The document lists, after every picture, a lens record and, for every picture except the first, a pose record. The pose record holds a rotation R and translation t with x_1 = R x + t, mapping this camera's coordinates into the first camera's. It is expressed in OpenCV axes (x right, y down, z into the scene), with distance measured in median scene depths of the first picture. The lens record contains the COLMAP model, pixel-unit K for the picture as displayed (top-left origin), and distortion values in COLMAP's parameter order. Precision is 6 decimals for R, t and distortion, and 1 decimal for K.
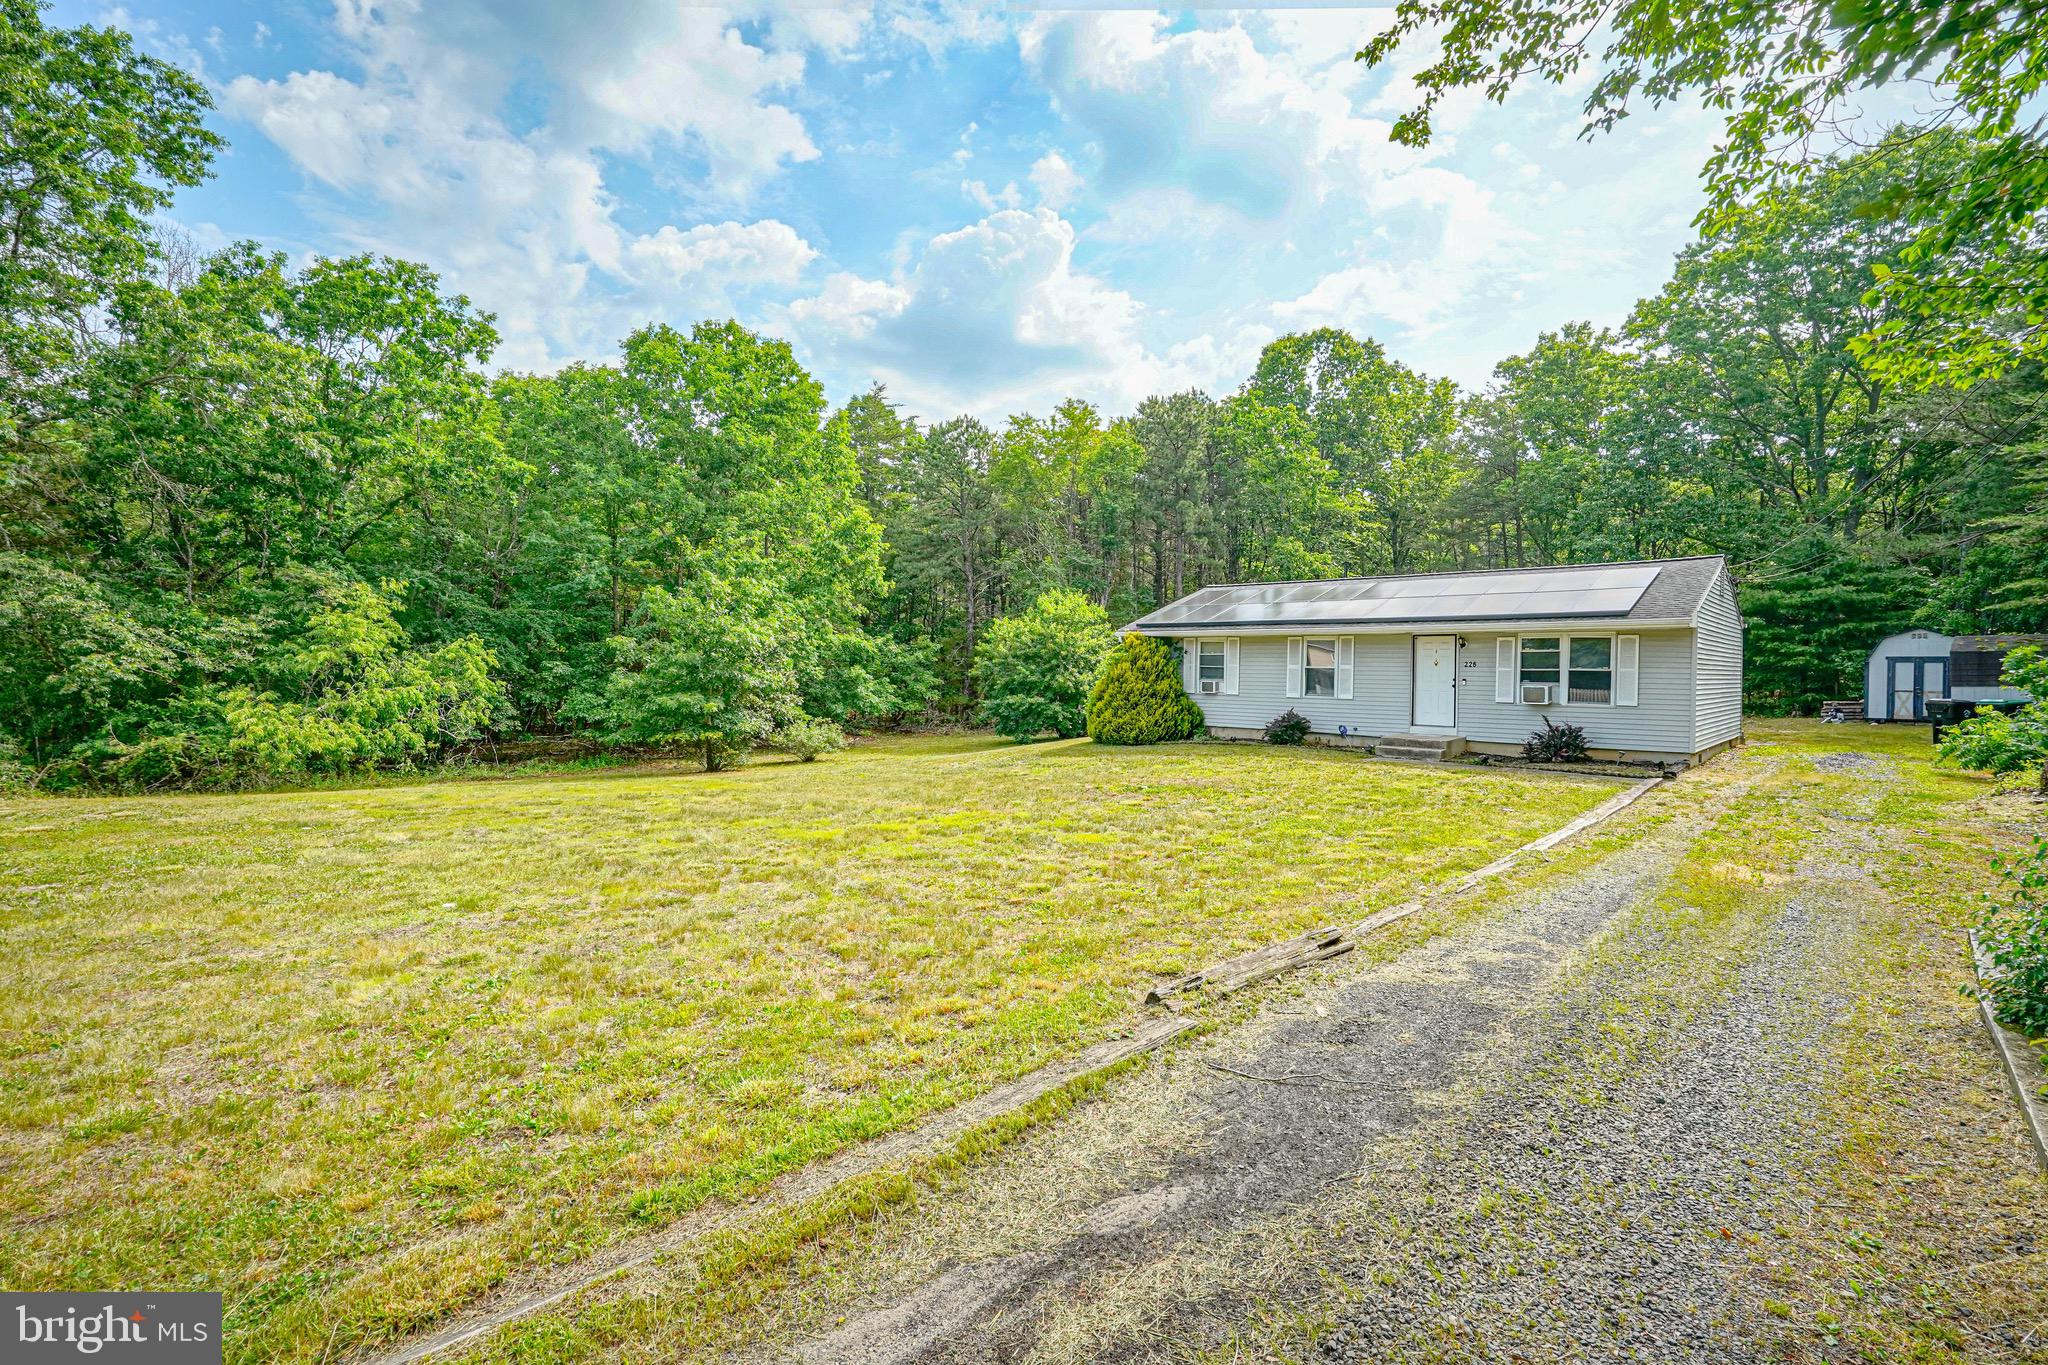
lens RADIAL K [[946.4, 0, 1017.5], [0, 946.4, 678.0], [0, 0, 1]] dist [-0.003142, 0.002318]
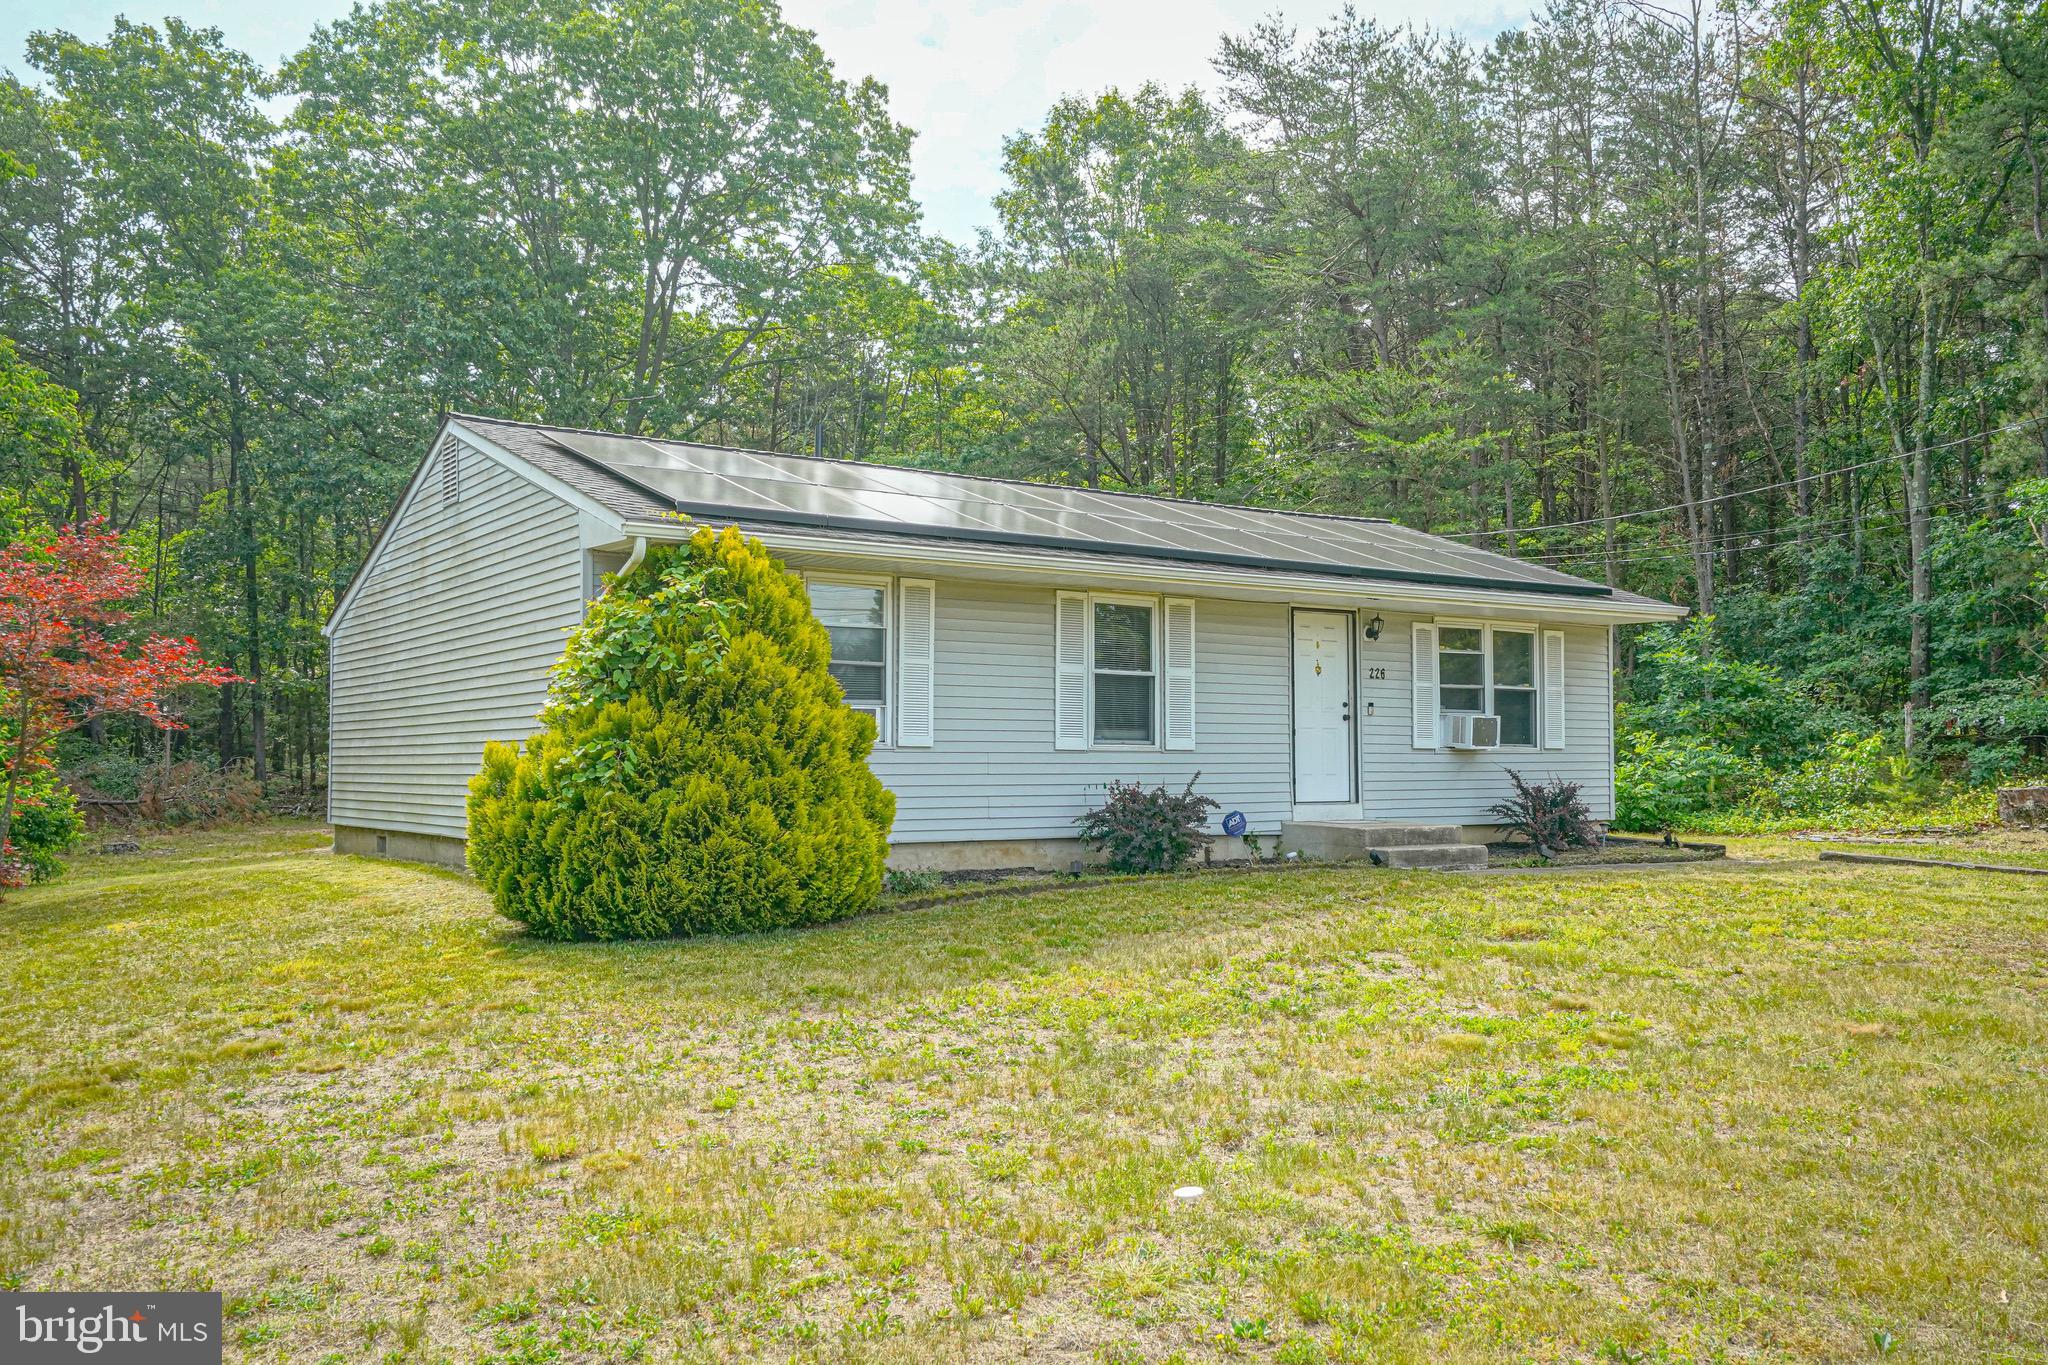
lens RADIAL K [[1707.2, 0, 1029.1], [0, 1707.2, 692.2], [0, 0, 1]] dist [-0.007426, -0.005566]
pose [[0.212862, 0.029834, 0.976627, -0.357292], [0.014664, 0.999324, -0.033723, 0.018822], [-0.976972, 0.021500, 0.212281, 0.813353]]
